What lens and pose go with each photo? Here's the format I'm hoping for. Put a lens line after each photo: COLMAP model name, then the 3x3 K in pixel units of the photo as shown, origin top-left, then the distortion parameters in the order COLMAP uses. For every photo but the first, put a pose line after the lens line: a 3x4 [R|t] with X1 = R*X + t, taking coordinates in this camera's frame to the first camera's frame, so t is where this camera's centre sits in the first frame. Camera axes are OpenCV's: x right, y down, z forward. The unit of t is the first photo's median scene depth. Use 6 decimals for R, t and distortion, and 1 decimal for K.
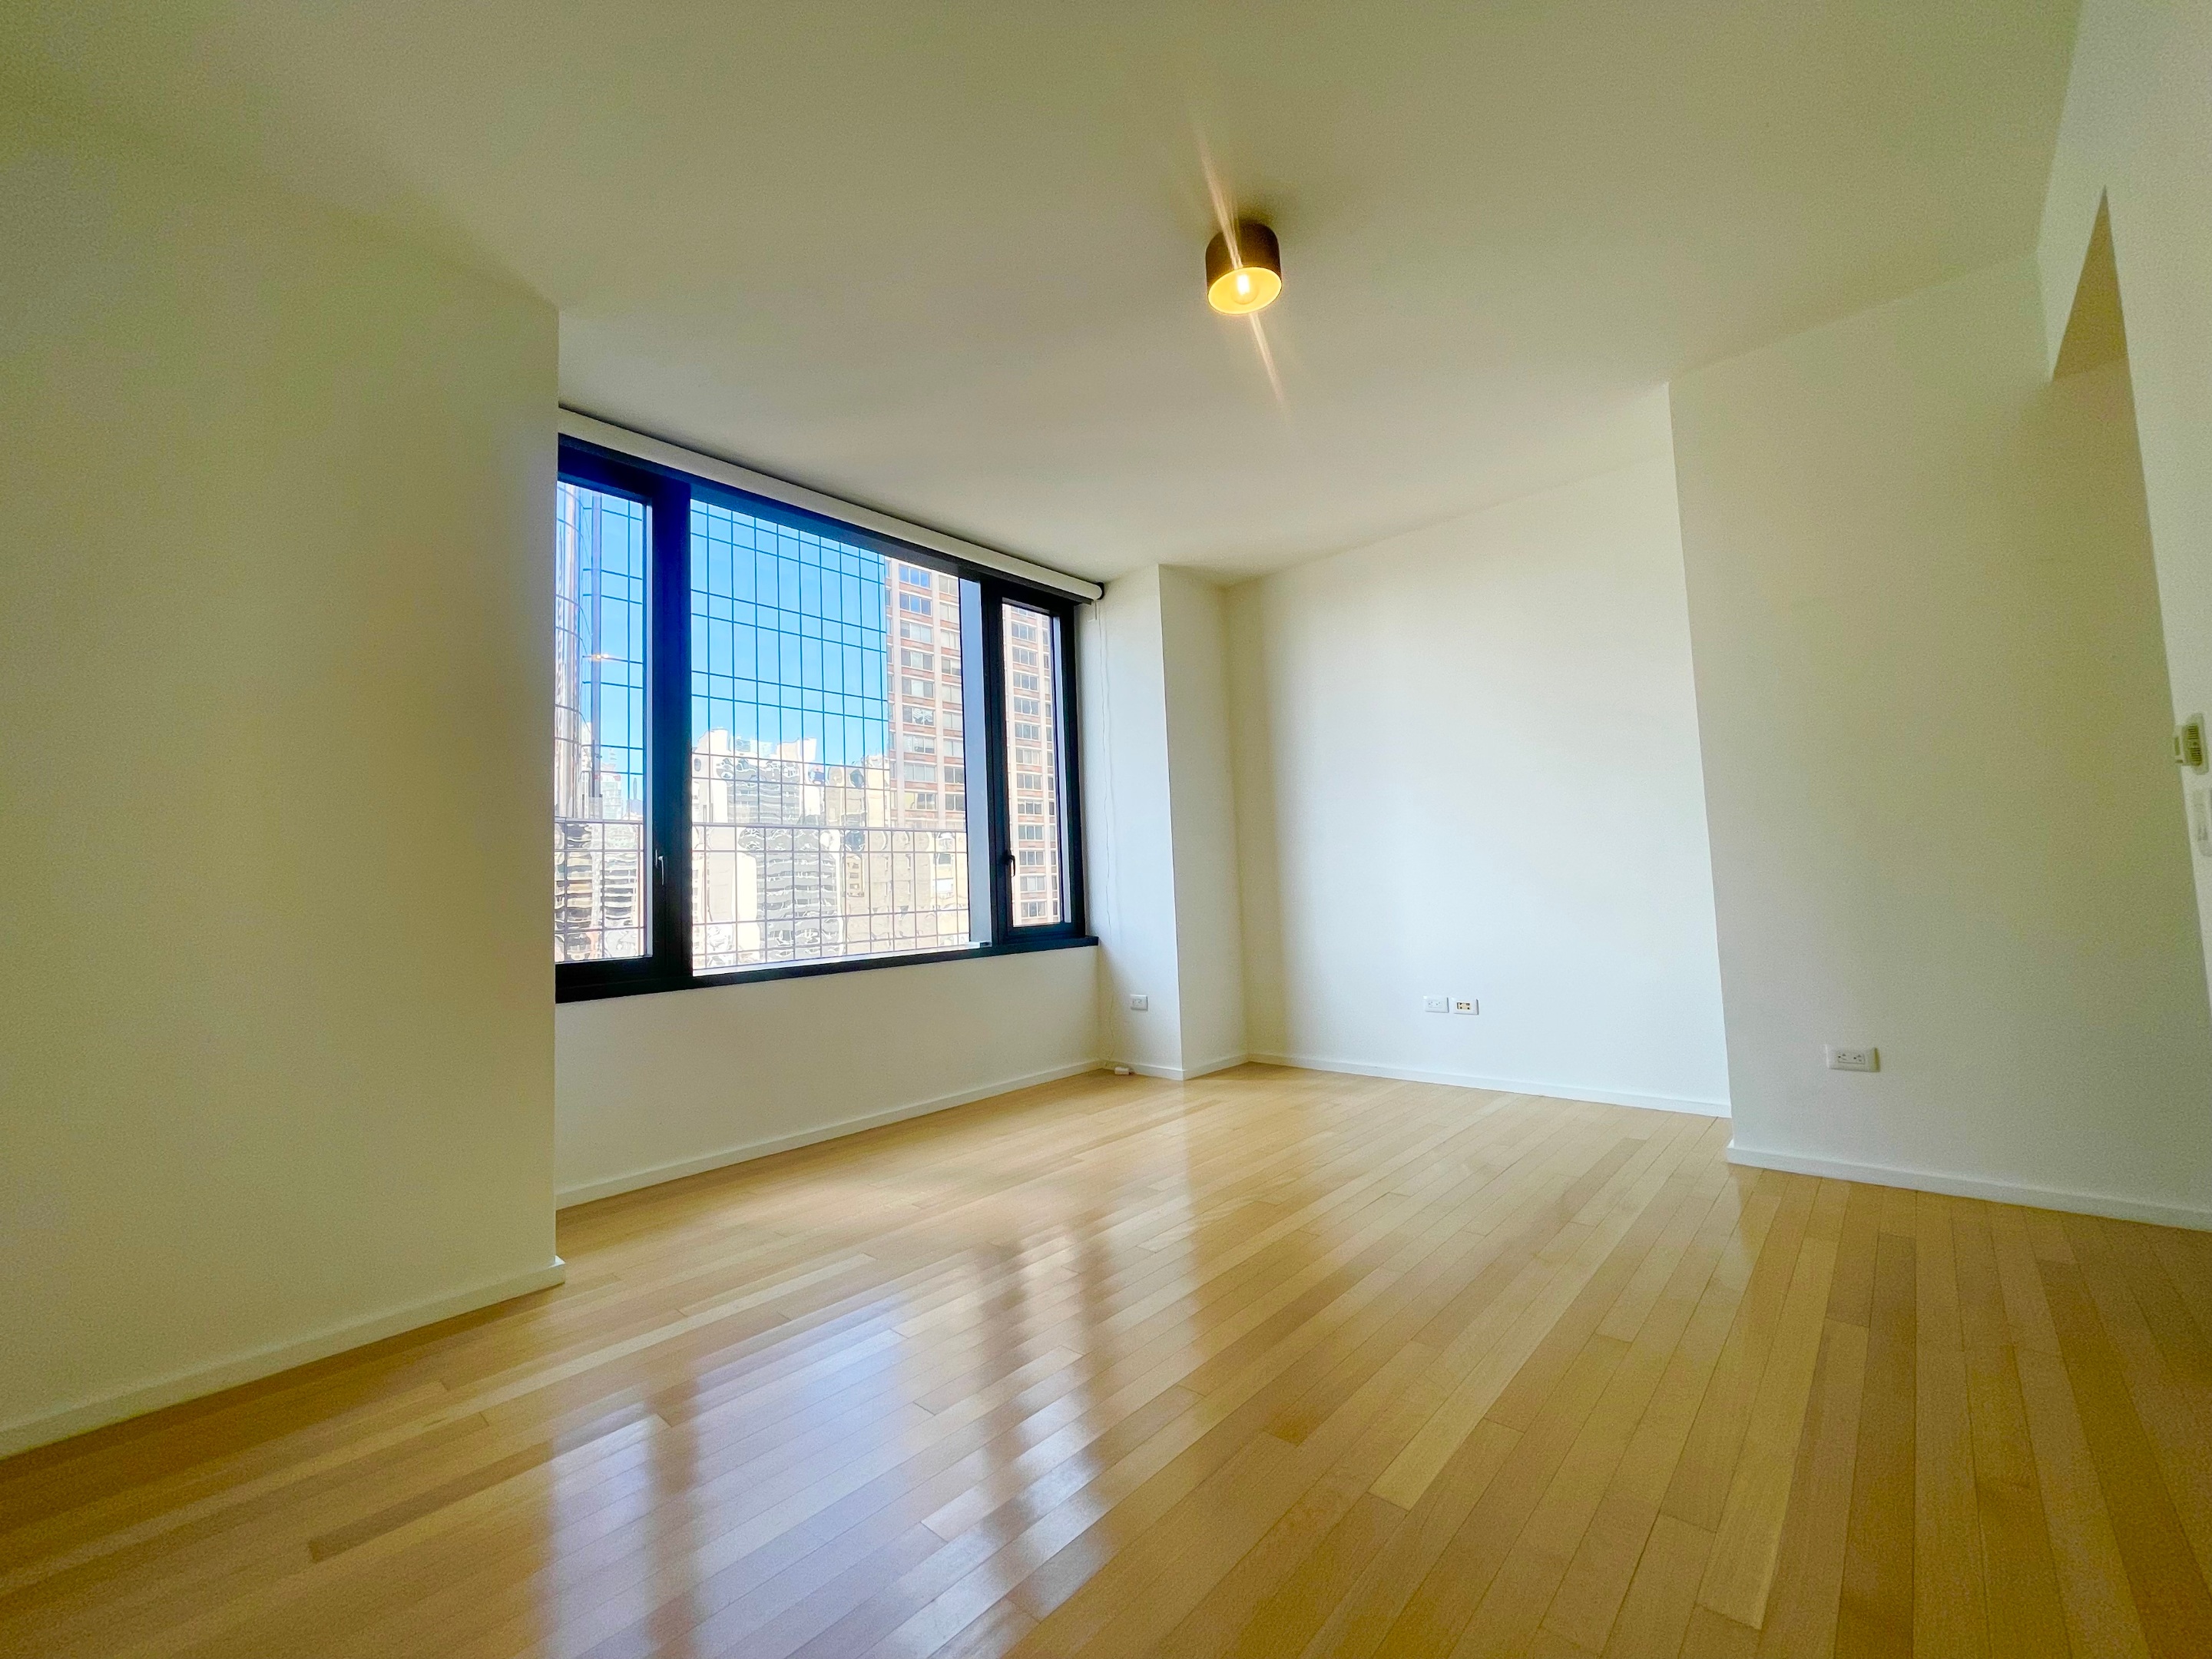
lens RADIAL K [[887.8, 0, 1109.7], [0, 887.8, 818.5], [0, 0, 1]] dist [-0.001897, 0.000047]
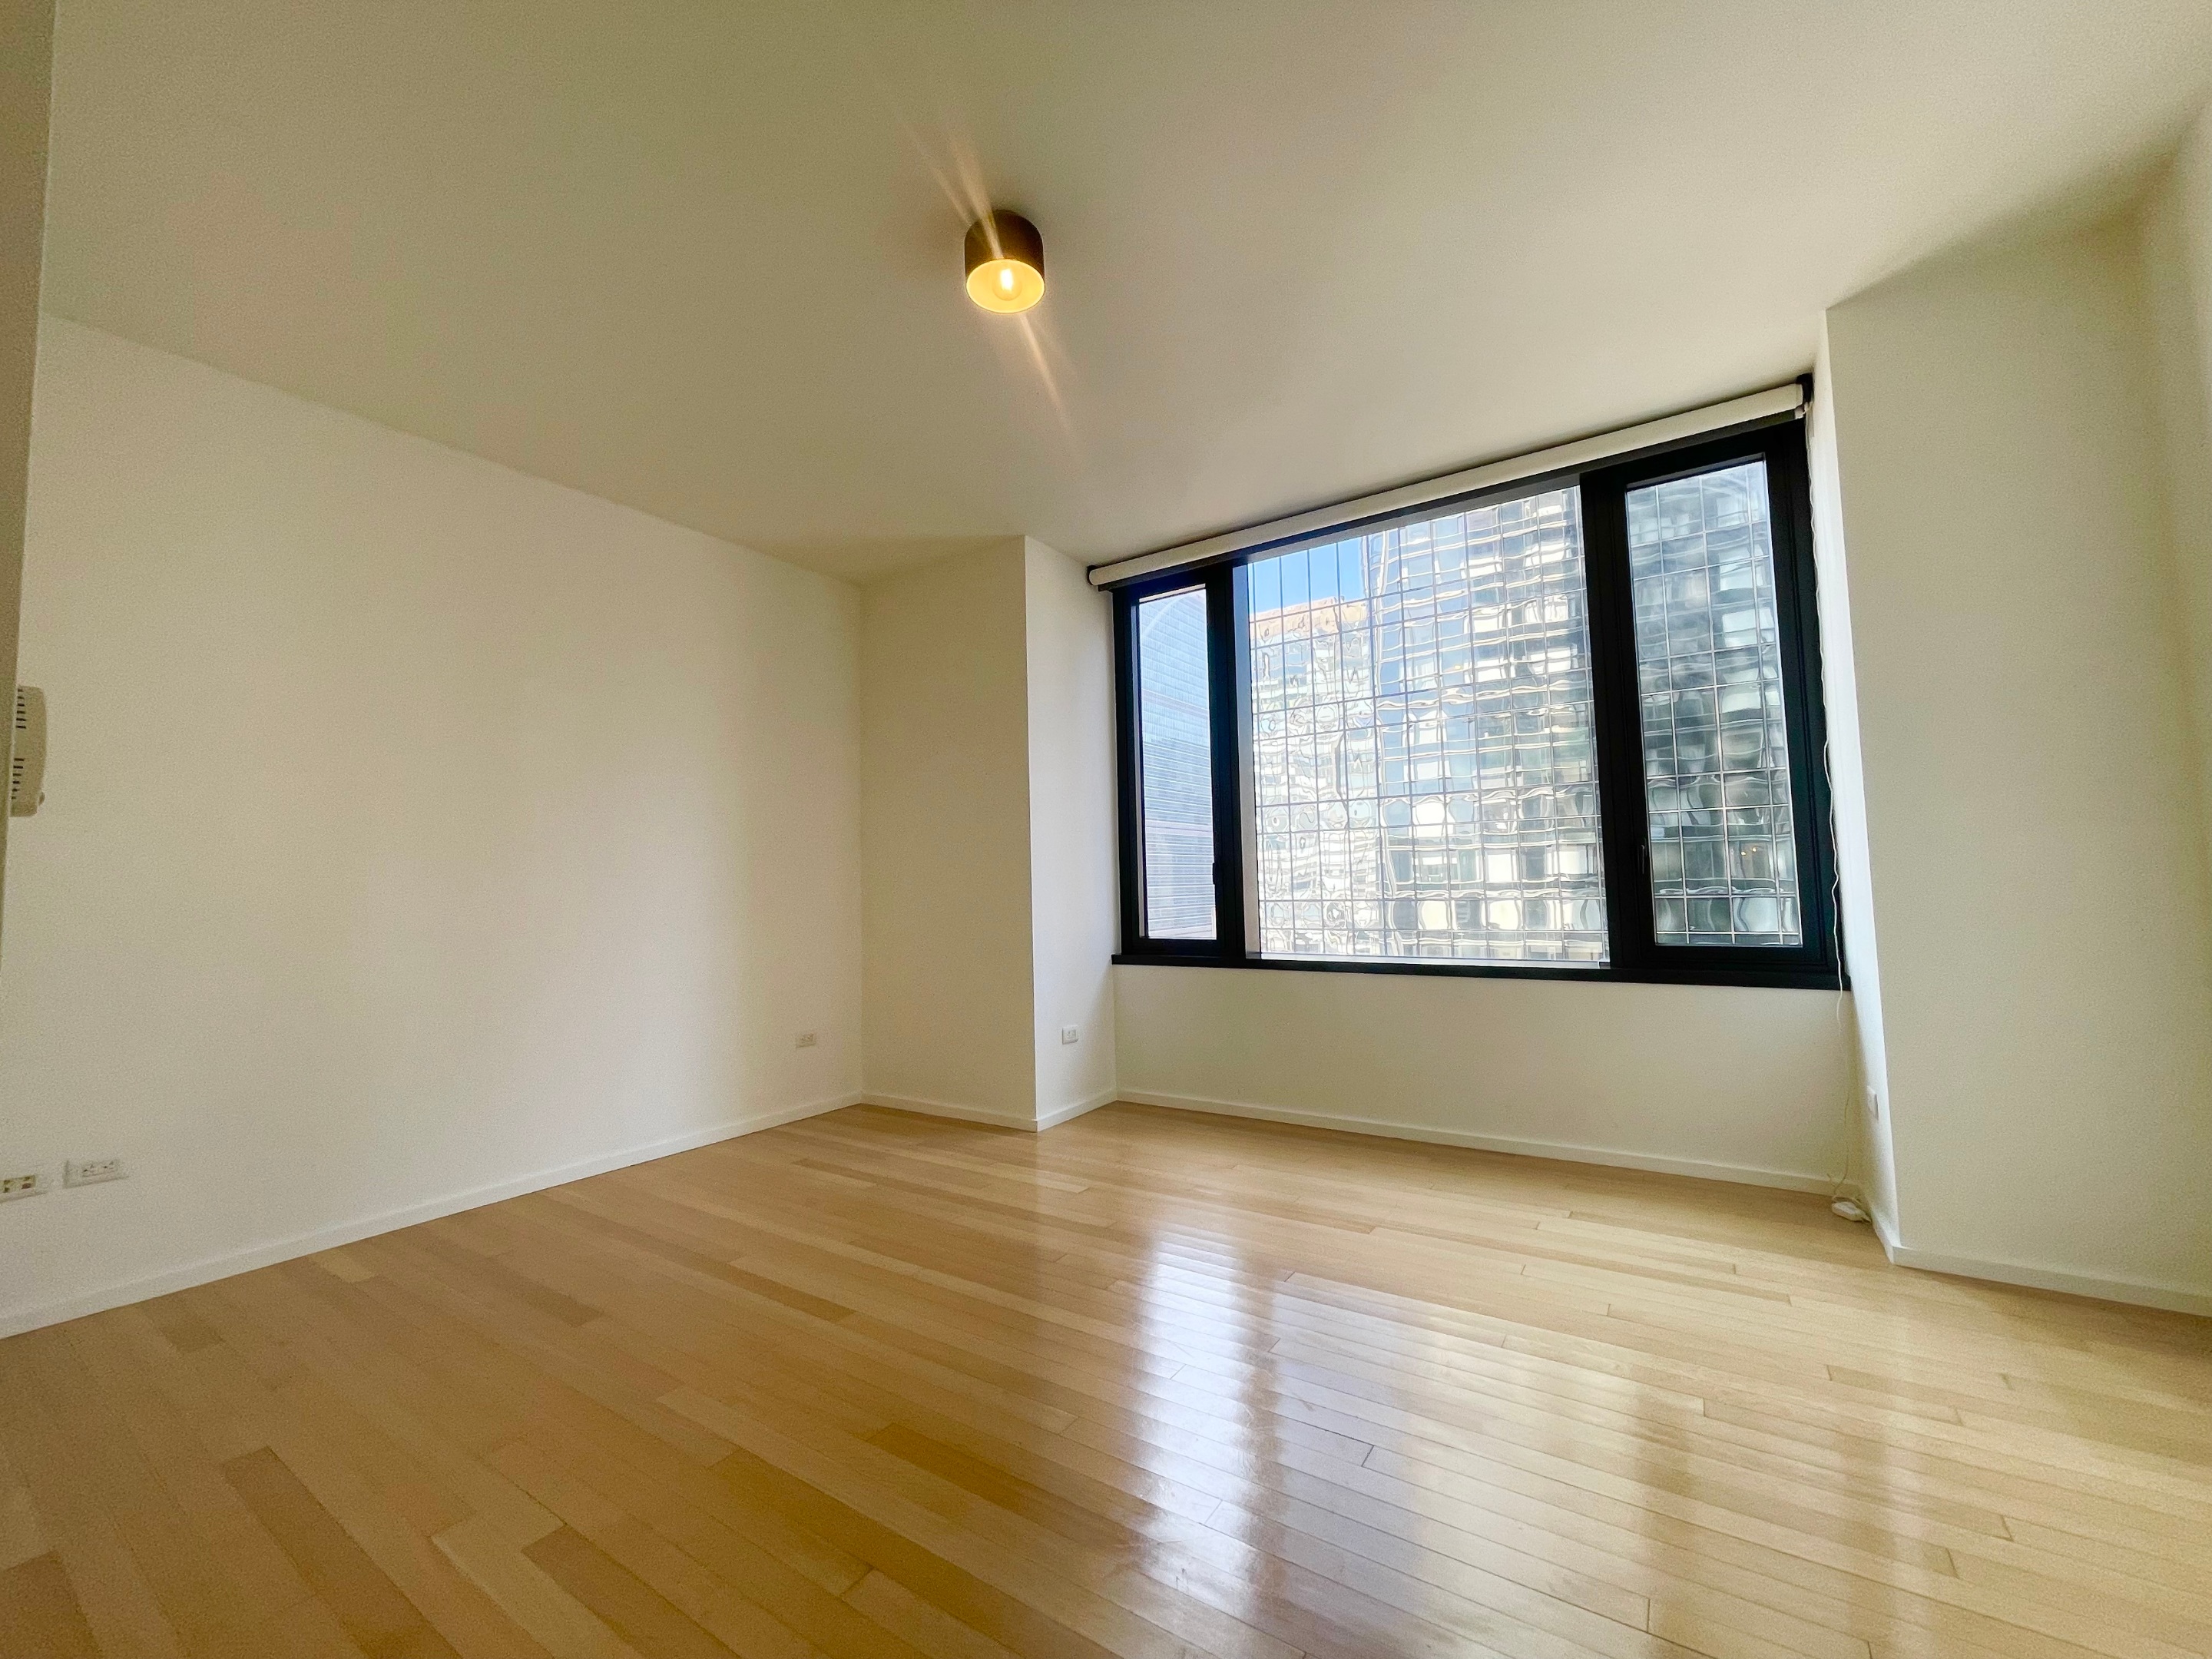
lens RADIAL K [[887.8, 0, 1112.1], [0, 887.8, 838.7], [0, 0, 1]] dist [-0.001897, 0.000047]
pose [[0.170383, -0.024317, -0.985078, 0.718435], [0.081289, 0.996635, -0.010542, 0.012647], [0.982019, -0.078280, 0.171786, 0.634999]]
